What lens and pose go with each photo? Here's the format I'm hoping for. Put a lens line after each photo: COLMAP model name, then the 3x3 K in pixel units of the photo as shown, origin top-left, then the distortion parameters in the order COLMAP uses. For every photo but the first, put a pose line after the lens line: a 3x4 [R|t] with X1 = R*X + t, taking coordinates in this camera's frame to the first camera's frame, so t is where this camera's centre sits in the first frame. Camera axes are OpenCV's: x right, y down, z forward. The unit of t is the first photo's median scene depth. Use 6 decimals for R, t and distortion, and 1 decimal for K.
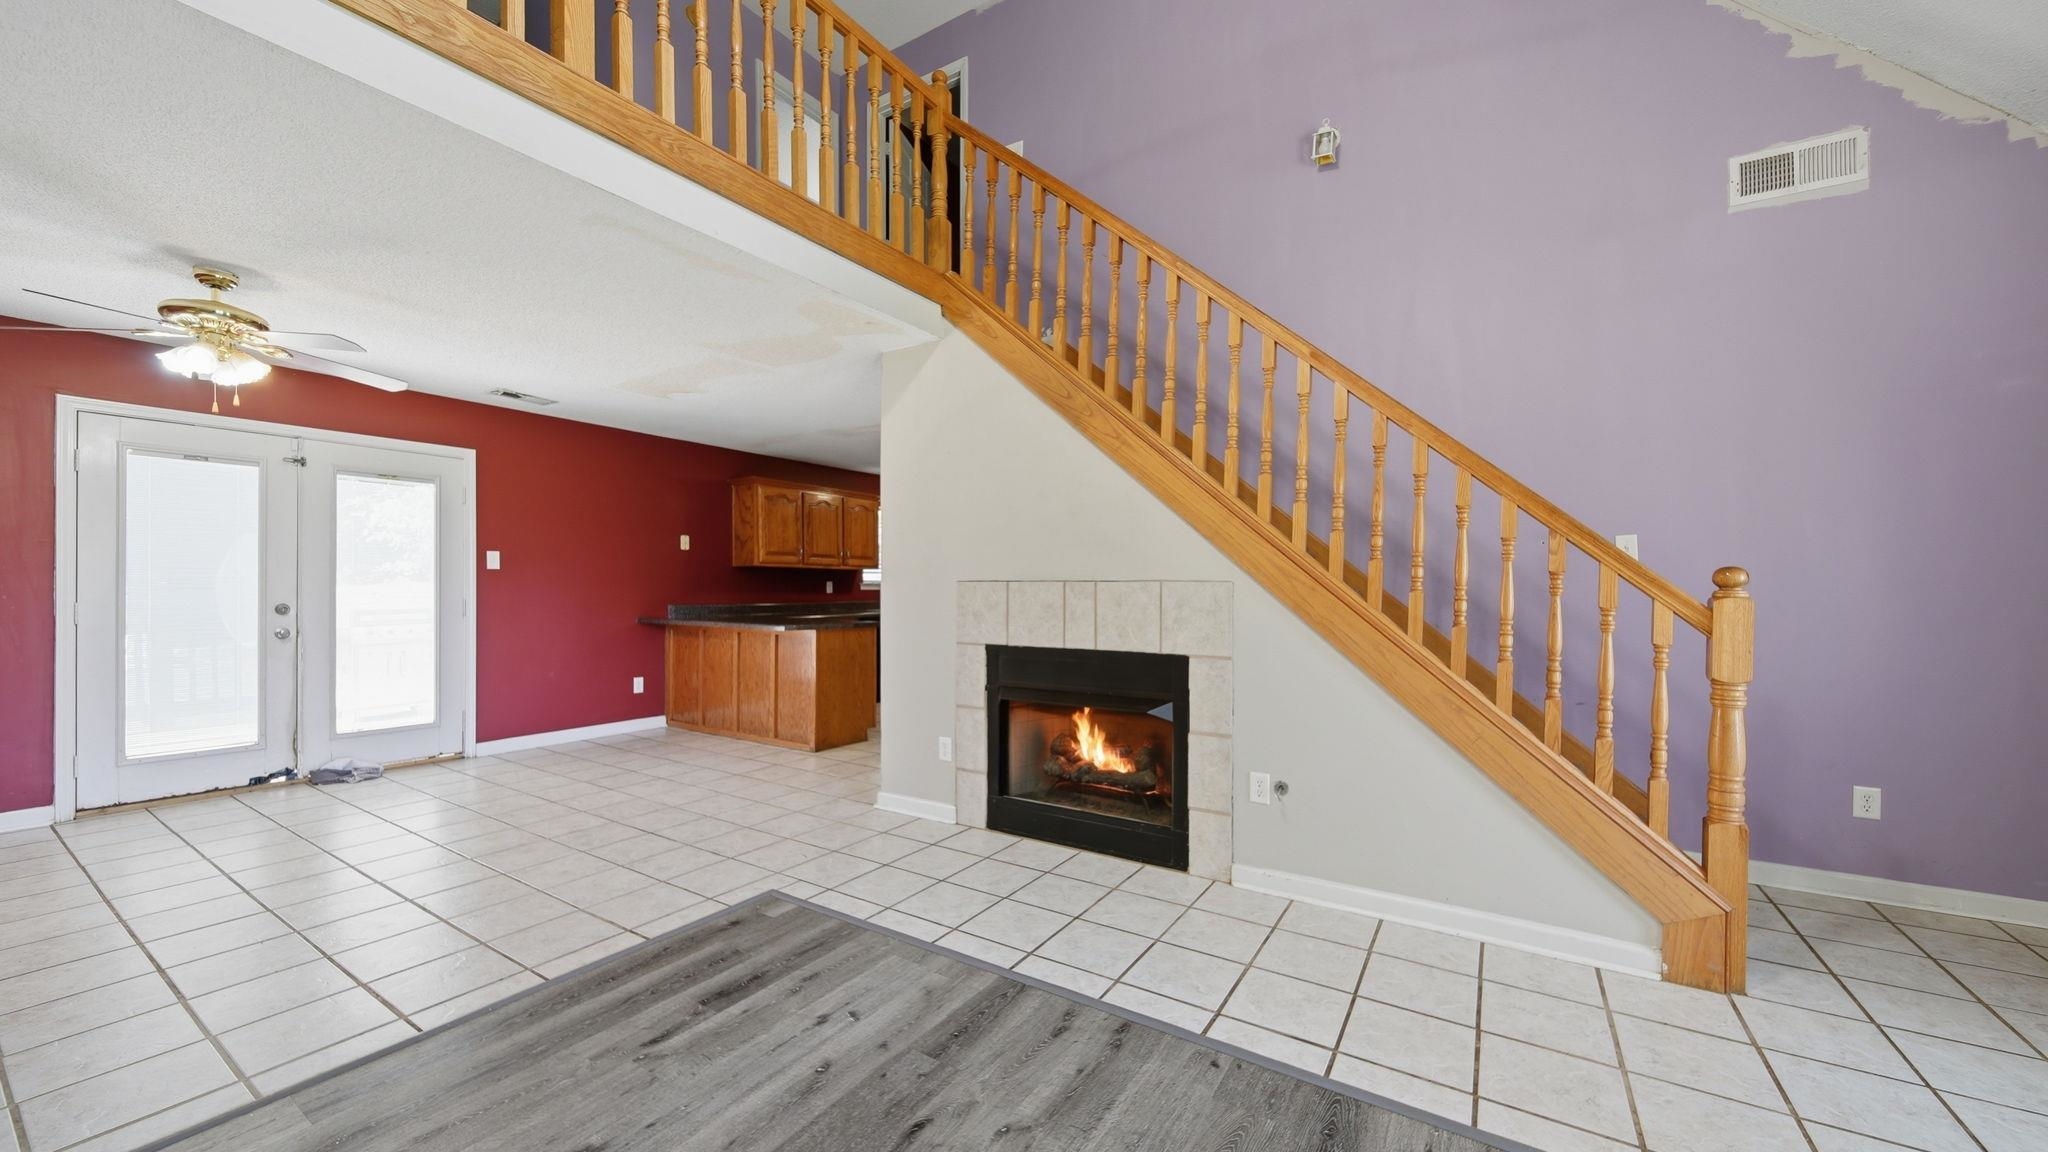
lens RADIAL K [[740.2, 0, 1034.7], [0, 740.2, 591.7], [0, 0, 1]] dist [-0.000889, -0.002048]
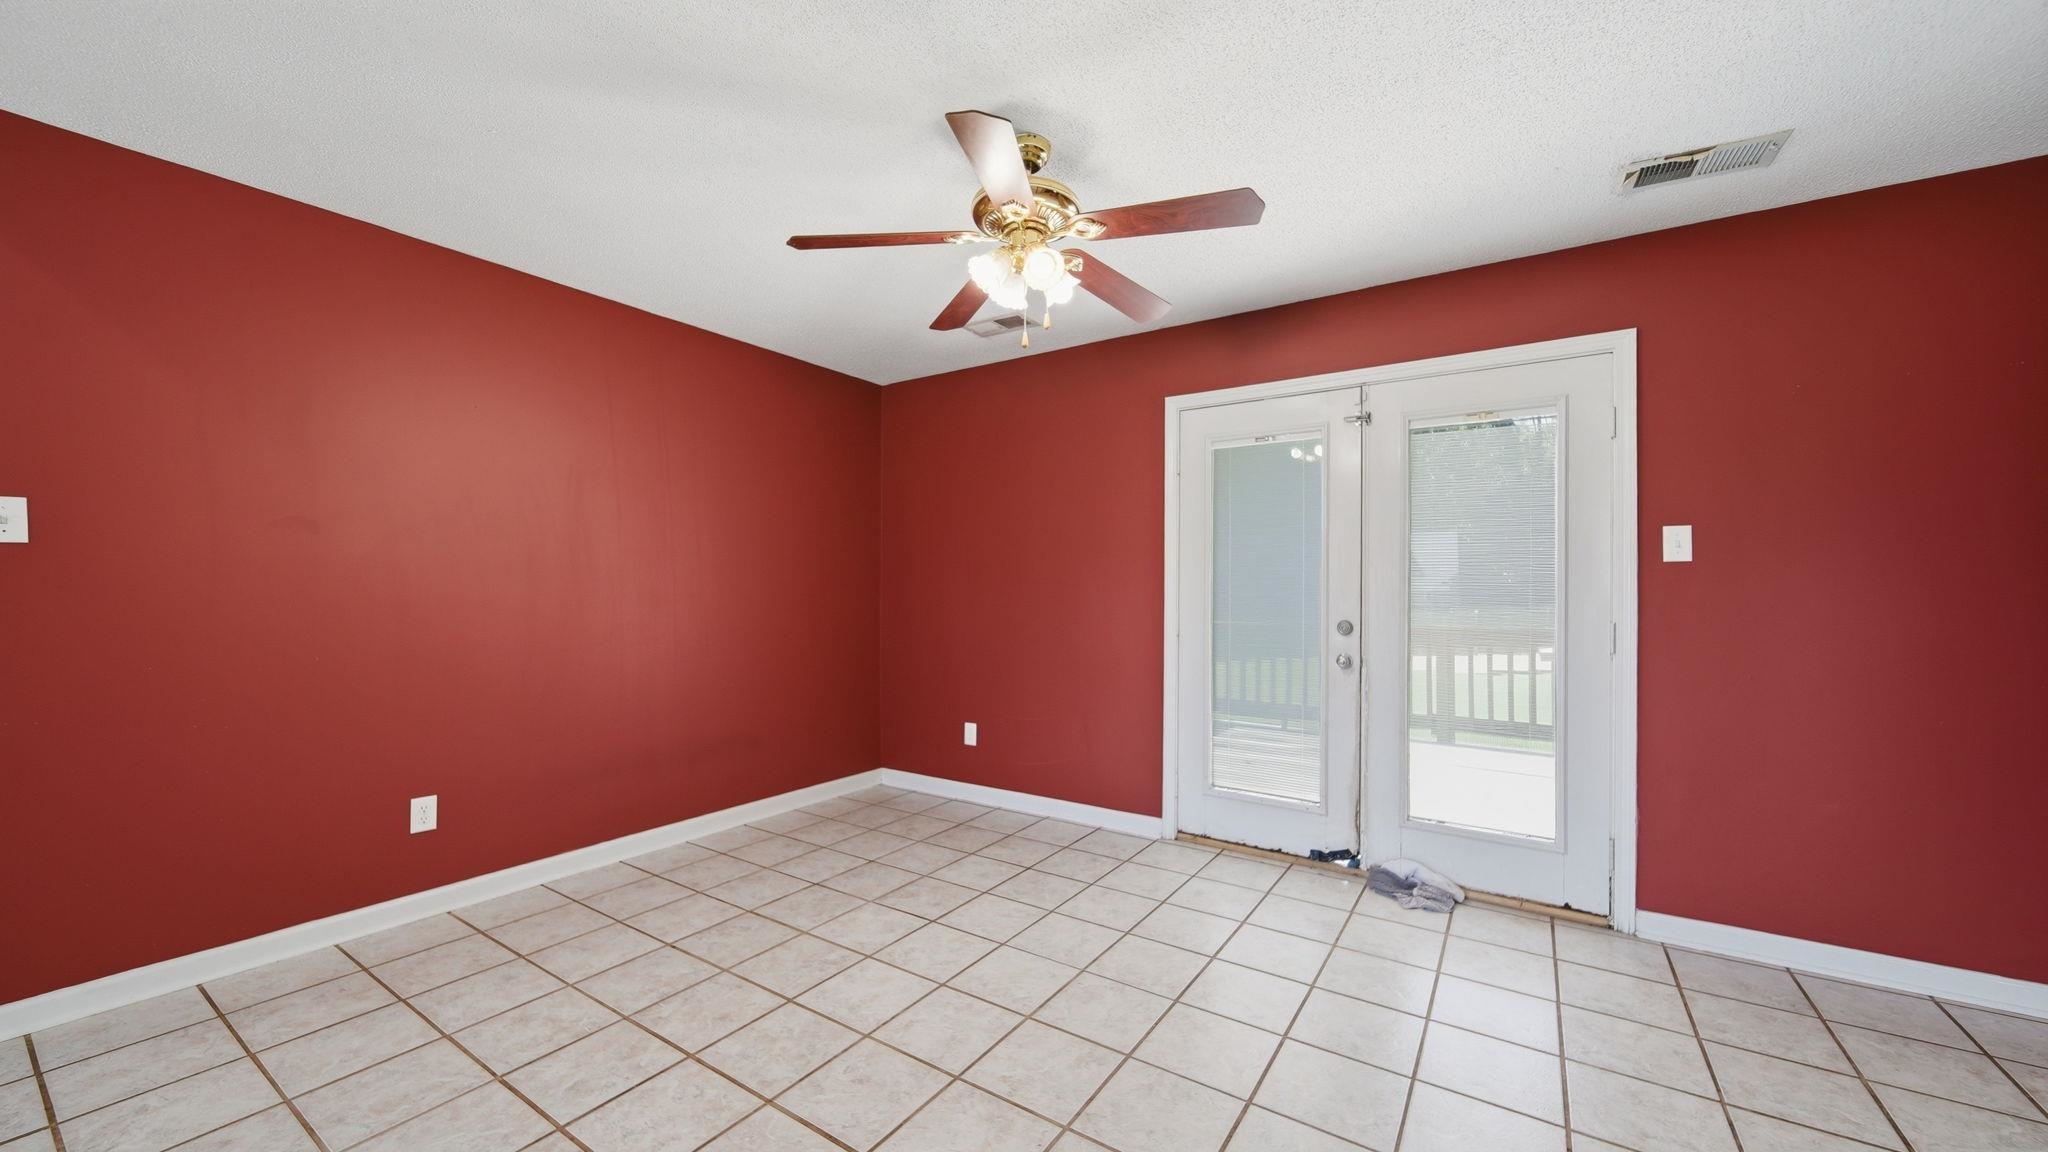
lens RADIAL K [[749.9, 0, 1032.8], [0, 749.9, 588.9], [0, 0, 1]] dist [-0.001387, -0.002834]
pose [[-0.013858, -0.010080, -0.999853, -0.284492], [-0.015180, 0.999836, -0.009869, -0.001954], [0.999789, 0.015041, -0.014008, 0.709402]]
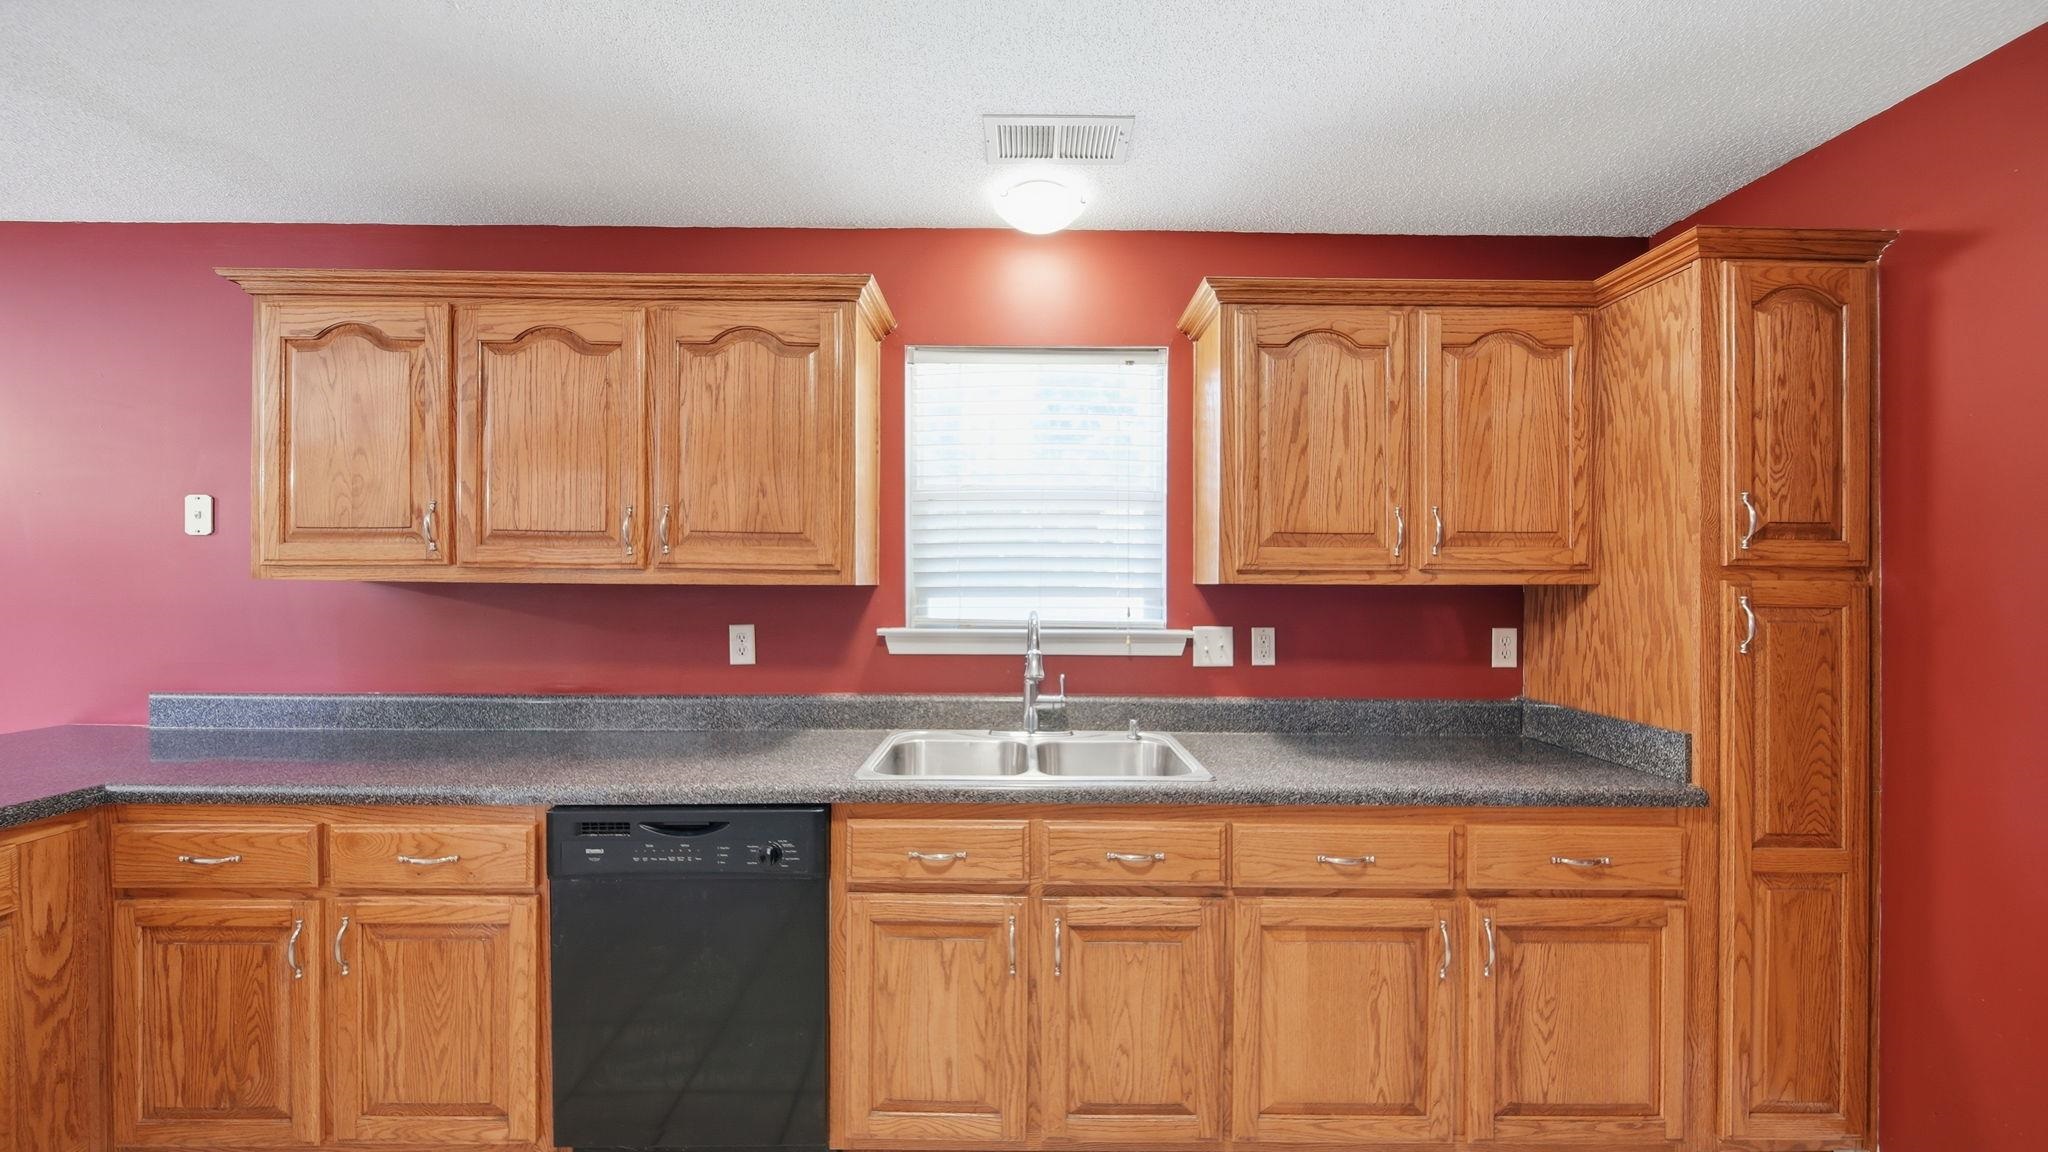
lens RADIAL K [[749.9, 0, 1032.8], [0, 749.9, 588.9], [0, 0, 1]] dist [-0.001387, -0.002834]
pose [[0.542081, 0.005189, -0.840310, 0.060874], [-0.010469, 0.999945, -0.000579, -0.052823], [0.840261, 0.009111, 0.542105, 1.710610]]
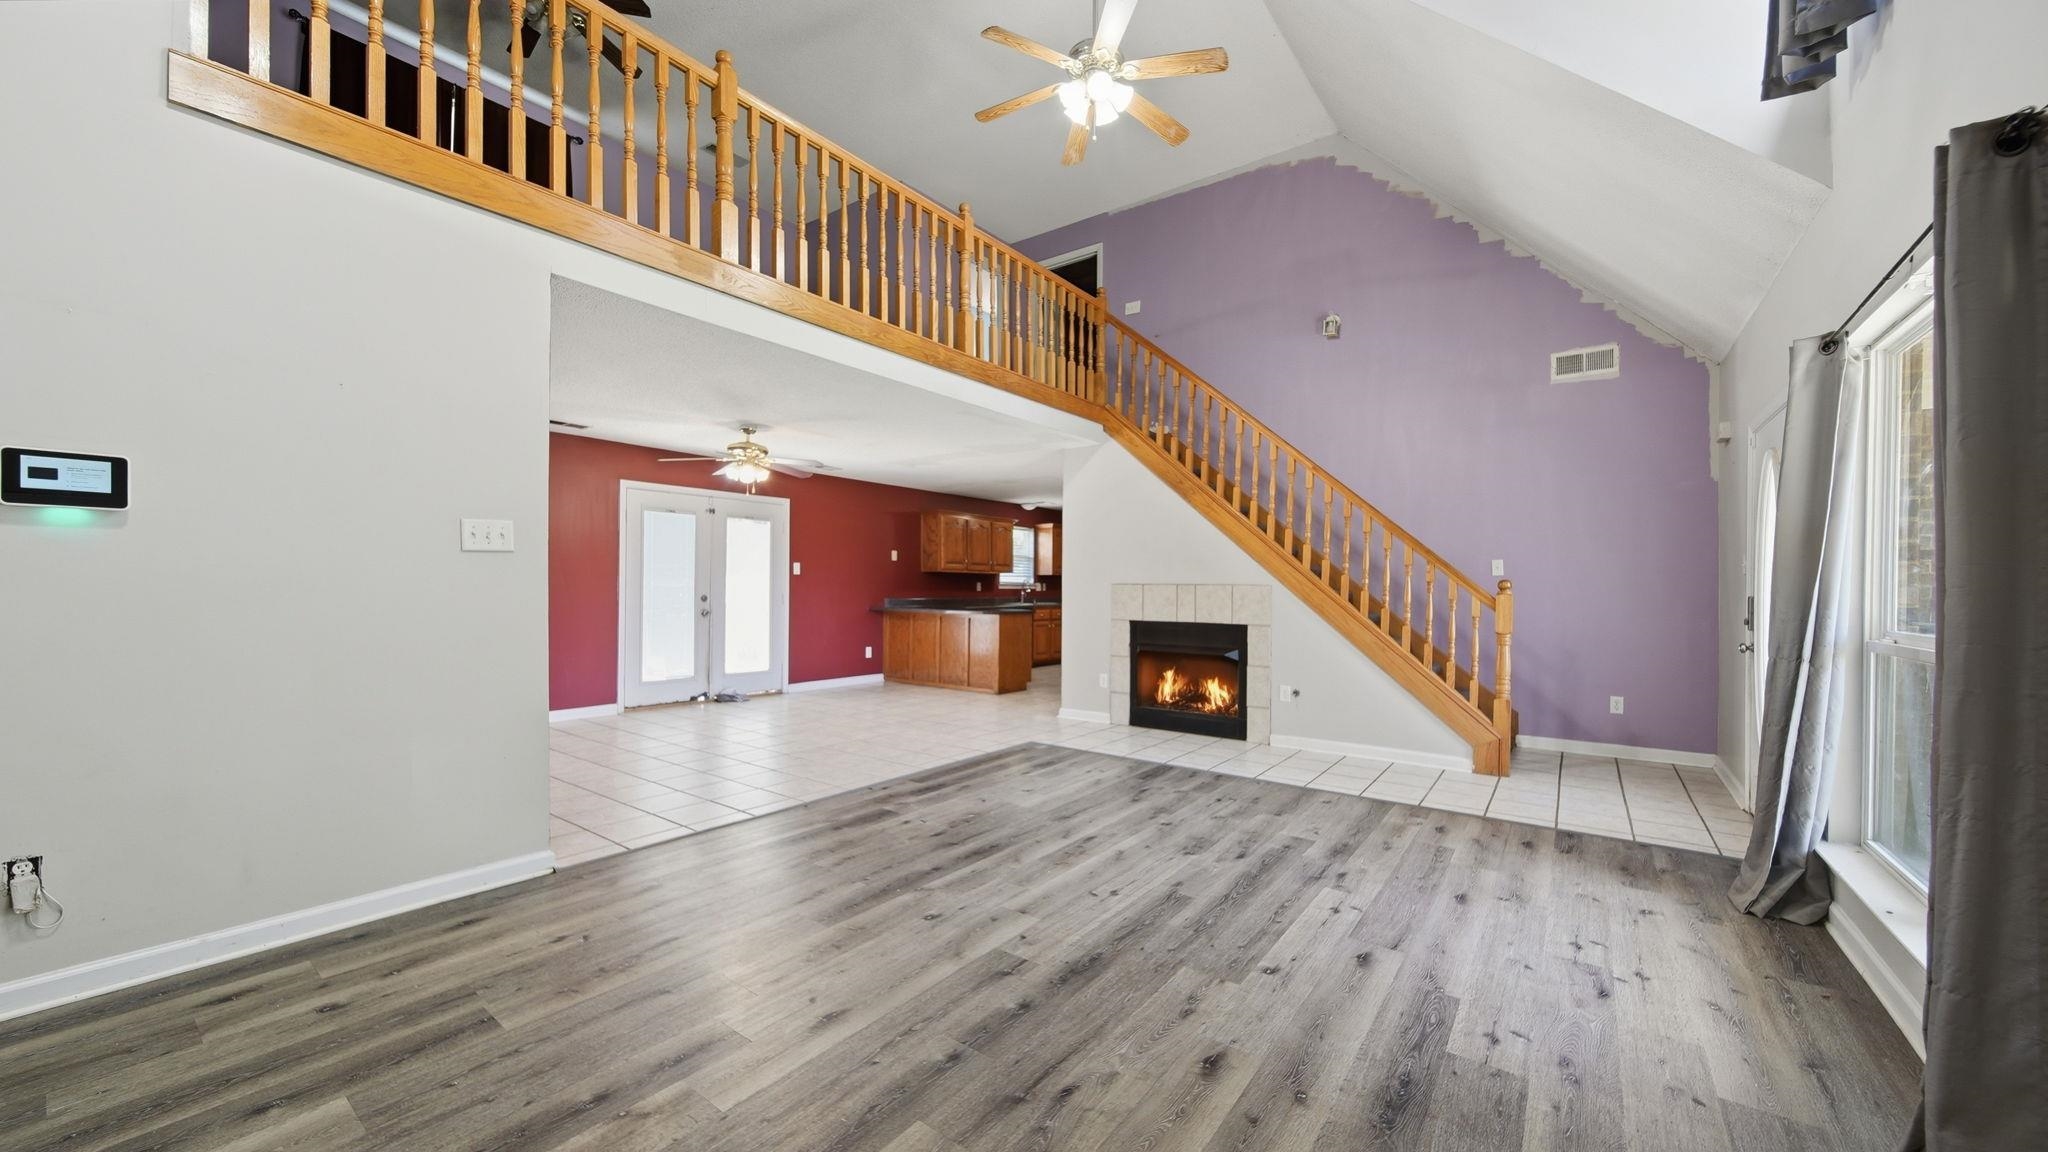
lens RADIAL K [[740.2, 0, 1034.7], [0, 740.2, 591.7], [0, 0, 1]] dist [-0.000889, -0.002048]
pose [[0.997447, 0.005404, -0.071210, -0.140534], [-0.005407, 0.999985, 0.000141, 0.004322], [0.071210, 0.000245, 0.997461, -0.649676]]
